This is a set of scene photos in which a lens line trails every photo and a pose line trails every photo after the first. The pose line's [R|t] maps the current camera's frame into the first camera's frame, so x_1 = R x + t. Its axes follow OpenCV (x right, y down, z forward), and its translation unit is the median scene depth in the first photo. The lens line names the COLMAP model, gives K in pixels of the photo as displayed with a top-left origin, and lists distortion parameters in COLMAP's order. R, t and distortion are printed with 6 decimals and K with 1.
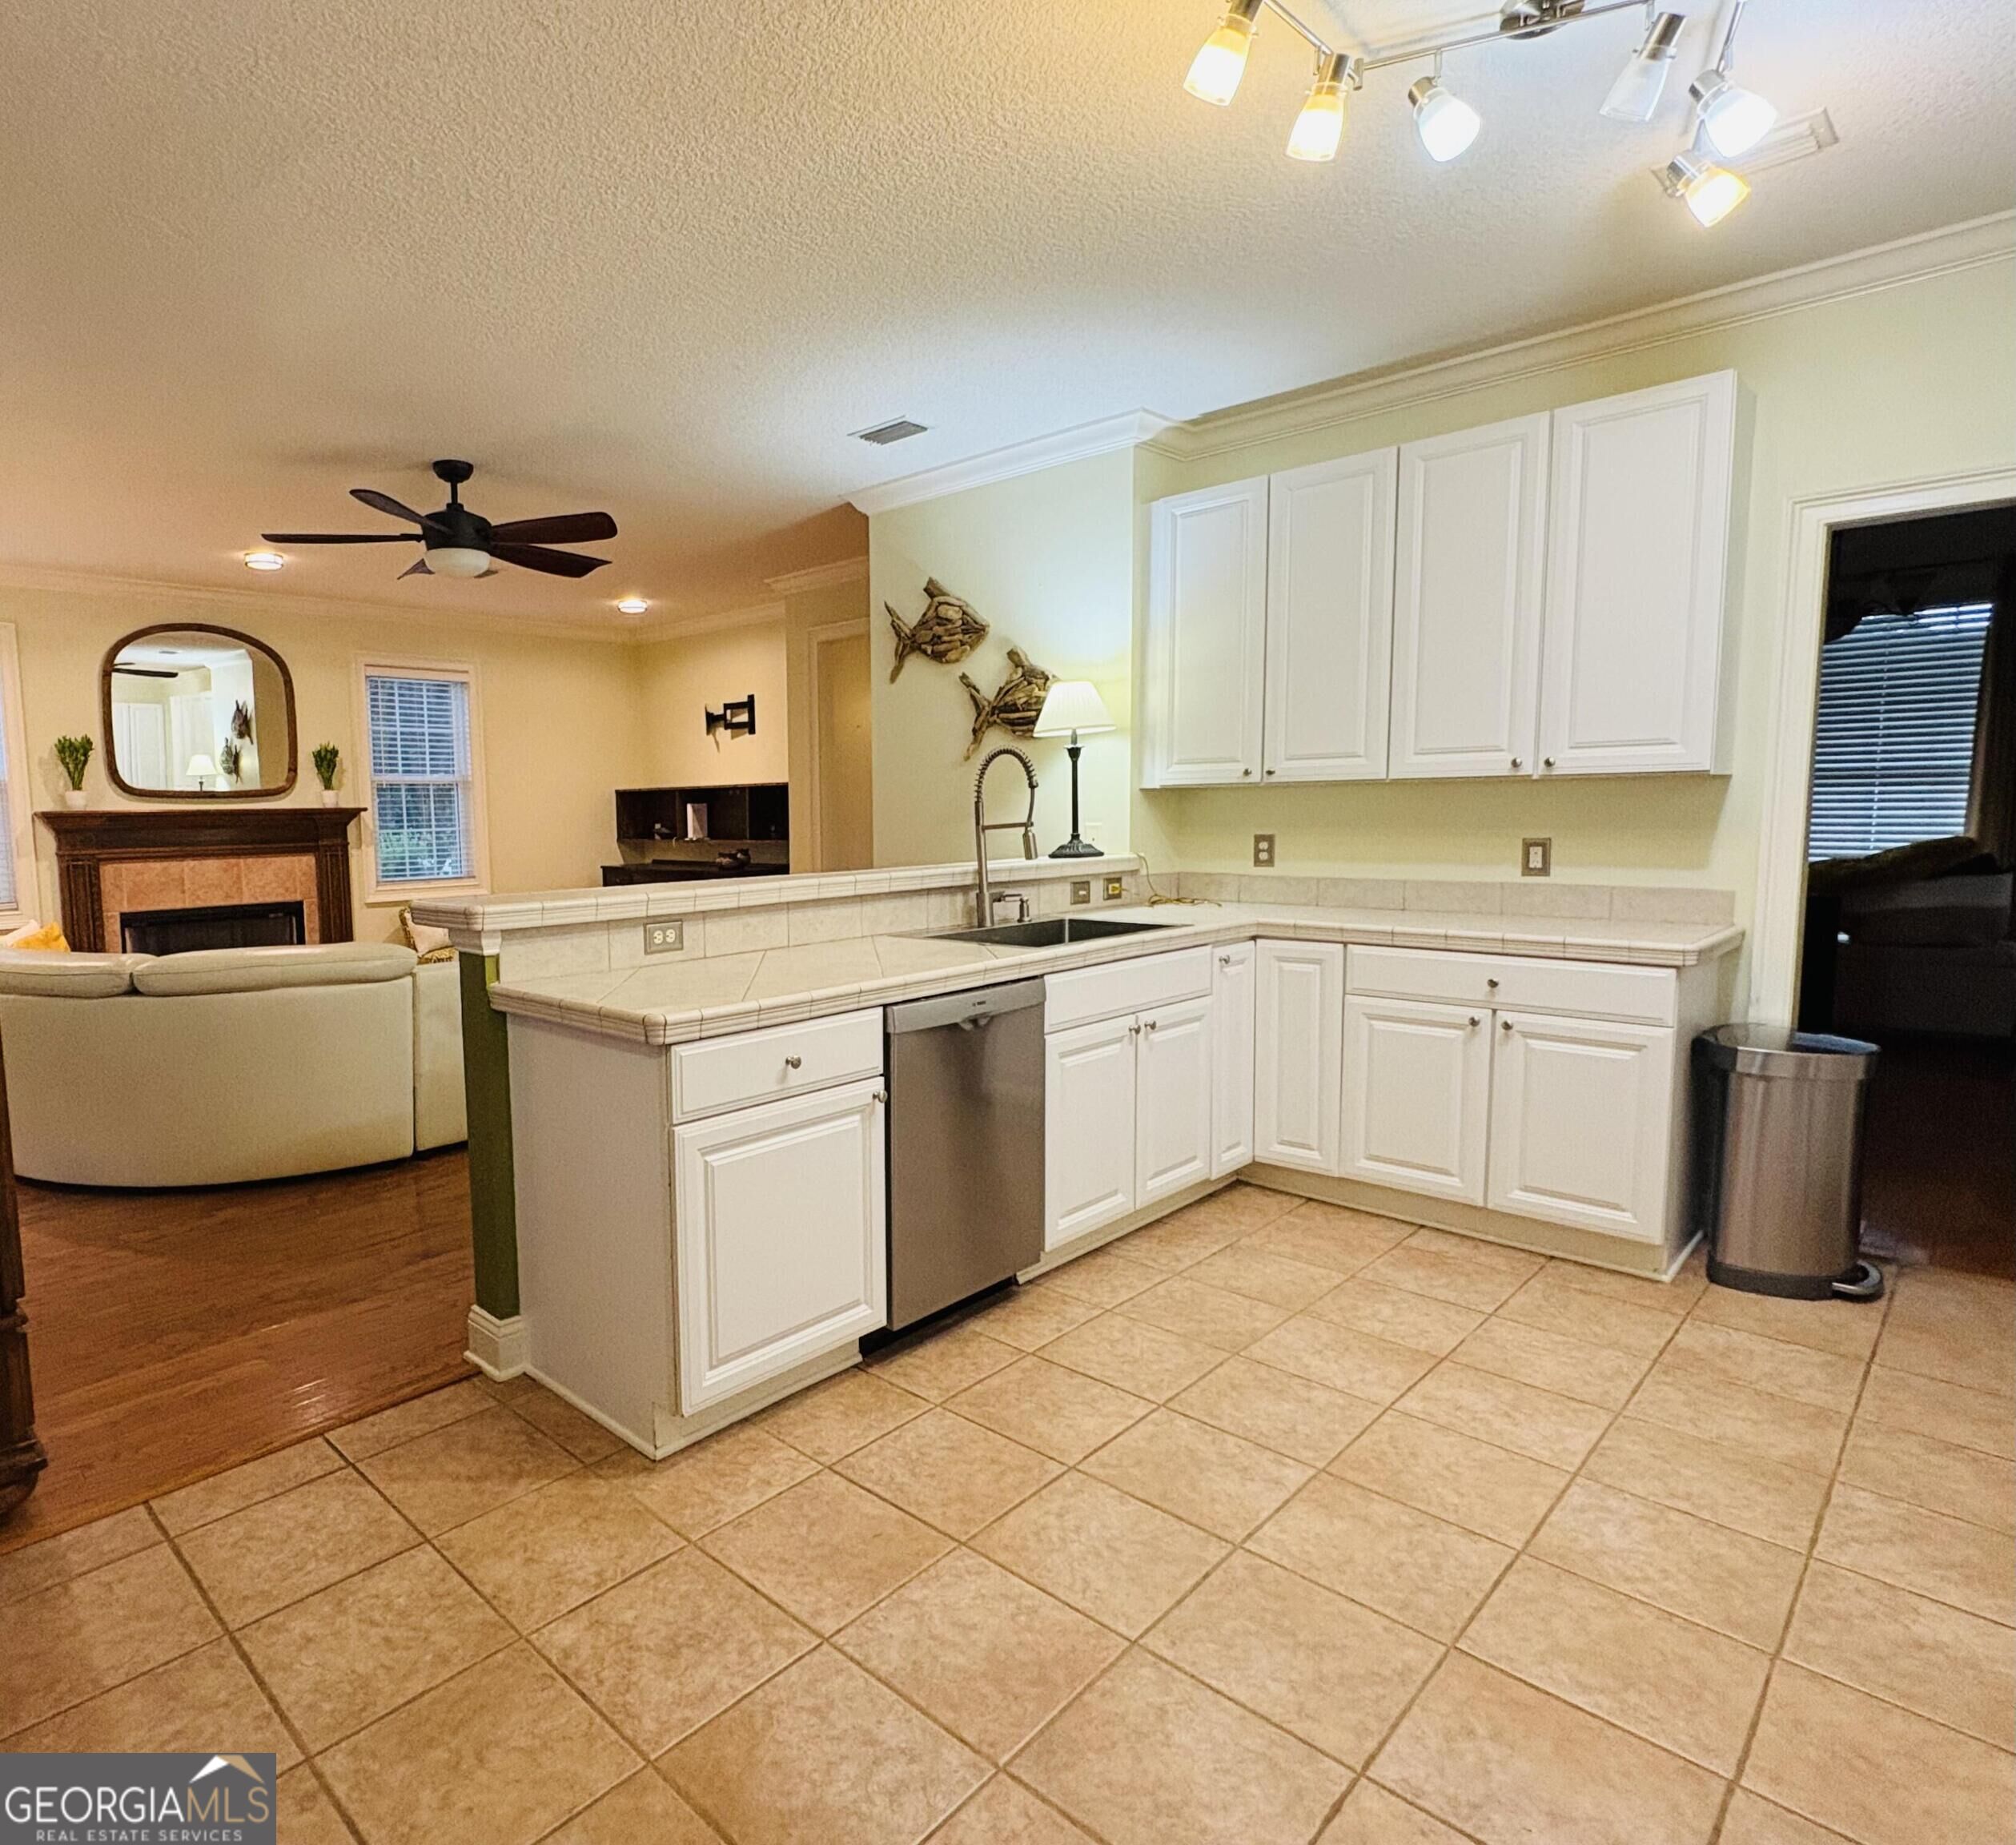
lens RADIAL K [[1157.2, 0, 785.4], [0, 1157.2, 917.7], [0, 0, 1]] dist [0.003772, -0.002074]
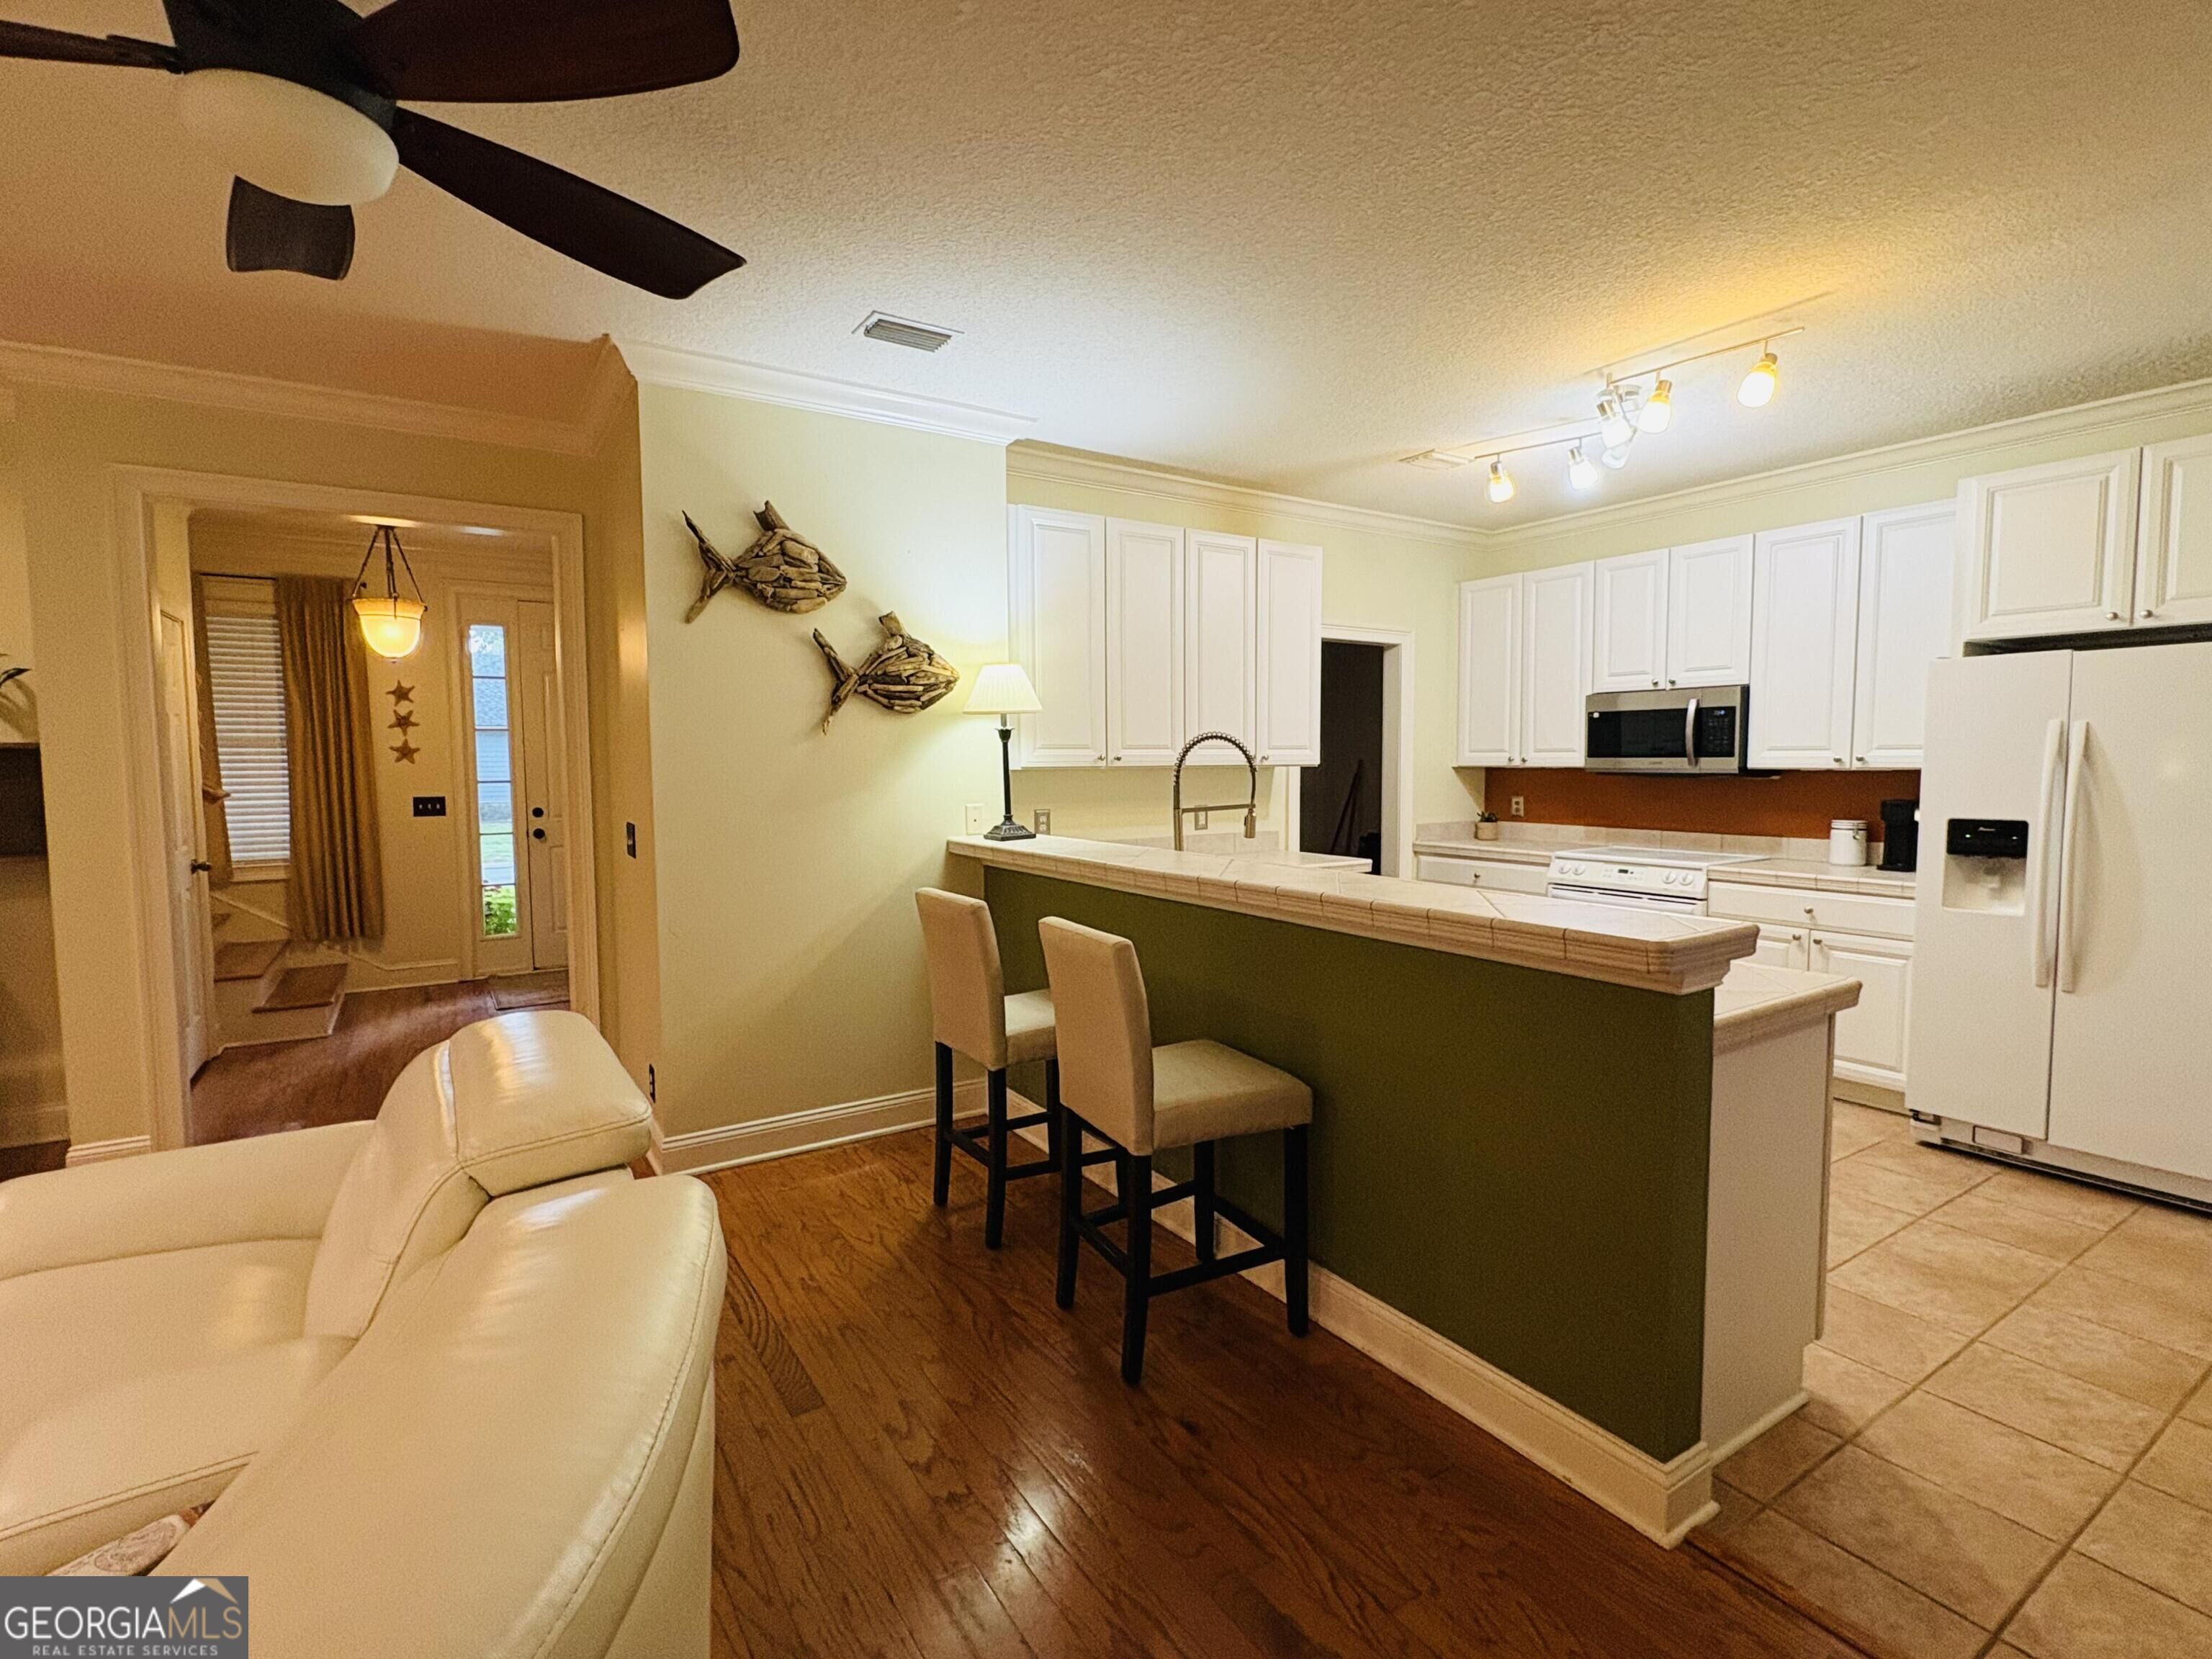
lens RADIAL K [[1042.9, 0, 1103.8], [0, 1042.9, 824.6], [0, 0, 1]] dist [-0.000257, -0.000294]
pose [[0.167248, -0.047456, 0.984772, -0.544623], [0.096211, 0.994859, 0.031603, -0.074496], [-0.981209, 0.089460, 0.170954, 0.670369]]
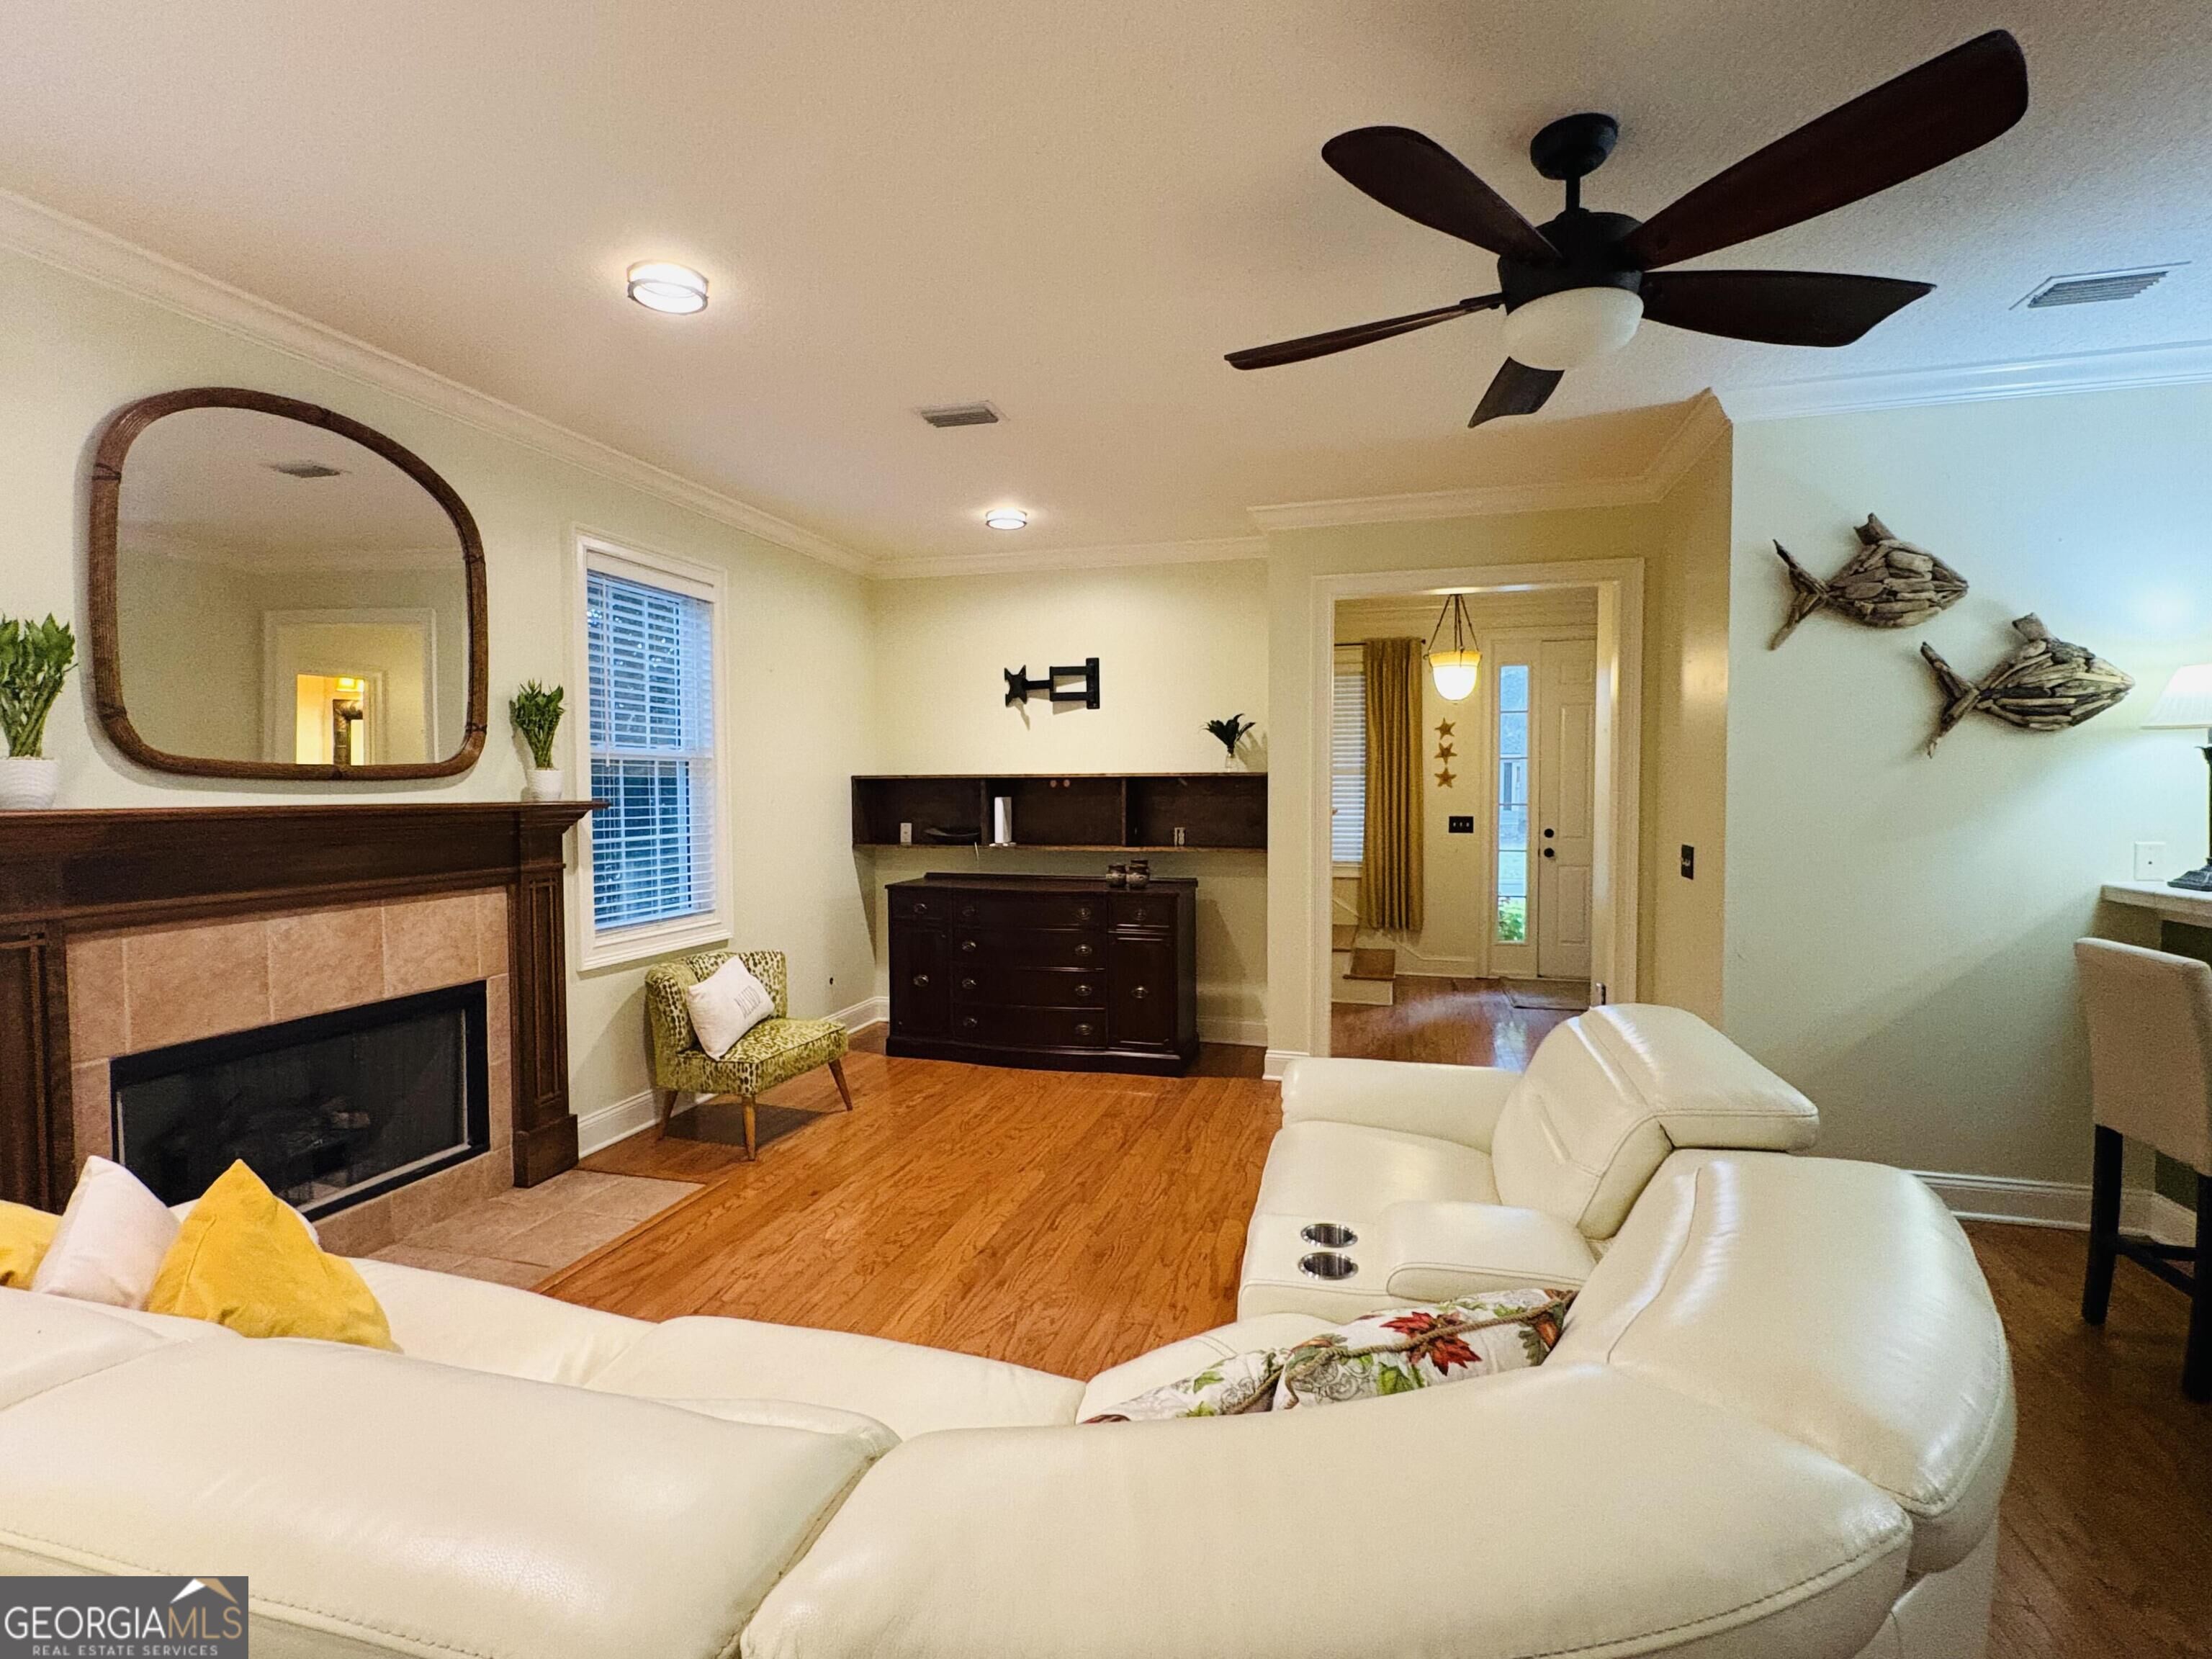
lens RADIAL K [[1042.9, 0, 1101.1], [0, 1042.9, 824.7], [0, 0, 1]] dist [-0.000257, -0.000294]
pose [[0.853571, -0.003892, 0.520962, -0.650012], [0.037080, 0.997890, -0.053299, -0.074860], [-0.519656, 0.064812, 0.851914, 0.694456]]
